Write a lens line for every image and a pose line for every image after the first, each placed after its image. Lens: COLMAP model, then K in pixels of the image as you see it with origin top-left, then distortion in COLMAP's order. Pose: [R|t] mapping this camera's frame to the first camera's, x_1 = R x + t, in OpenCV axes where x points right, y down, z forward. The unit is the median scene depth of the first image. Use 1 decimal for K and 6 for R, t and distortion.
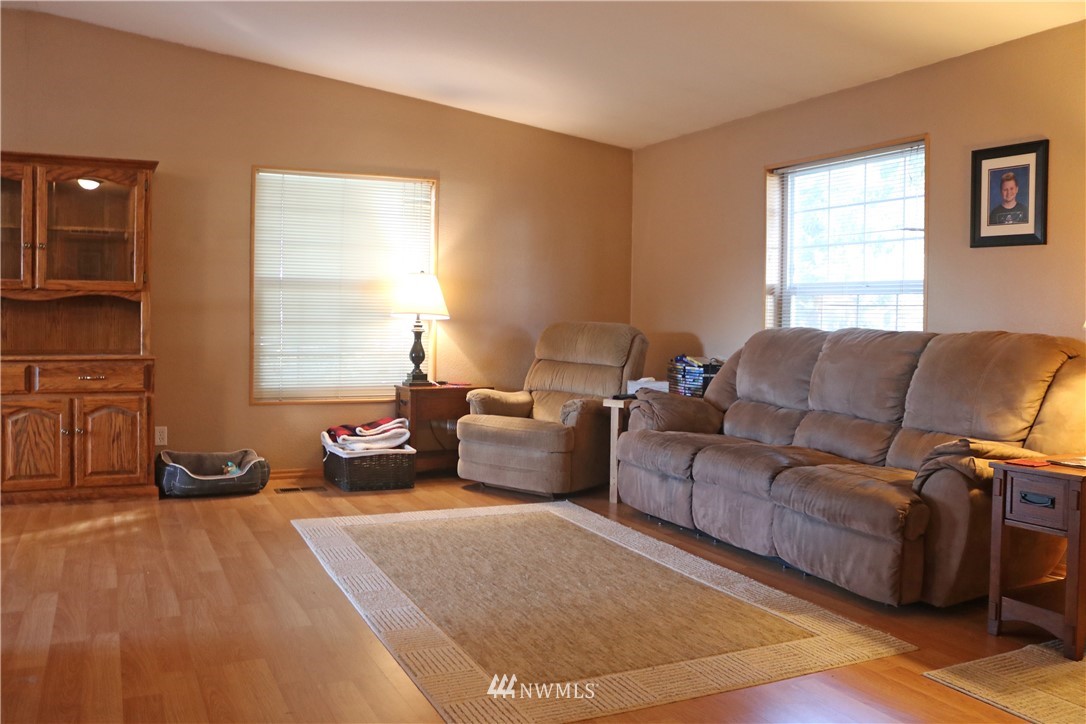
lens RADIAL K [[902.2, 0, 543.0], [0, 902.2, 362.0], [0, 0, 1]] dist [-0.000358, -0.102751]
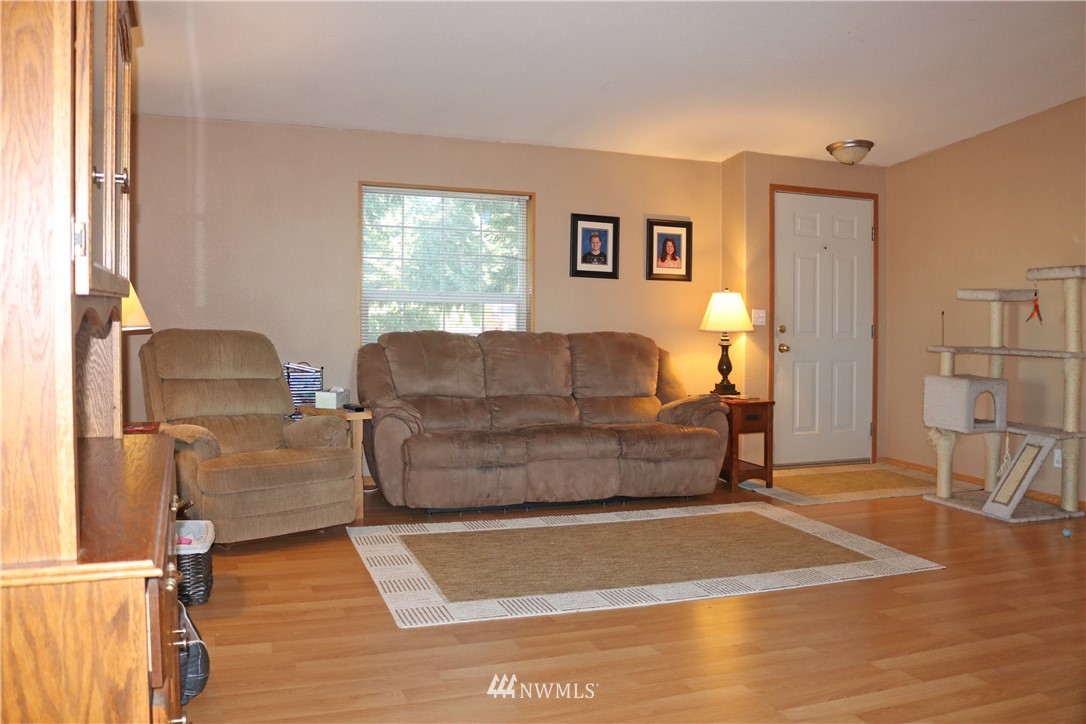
lens RADIAL K [[882.1, 0, 543.0], [0, 882.1, 362.0], [0, 0, 1]] dist [-0.144089, 0.002530]
pose [[0.096556, -0.059369, 0.993555, -1.092658], [0.036082, 0.997772, 0.056114, -0.072873], [-0.994673, 0.030431, 0.098483, 0.964984]]
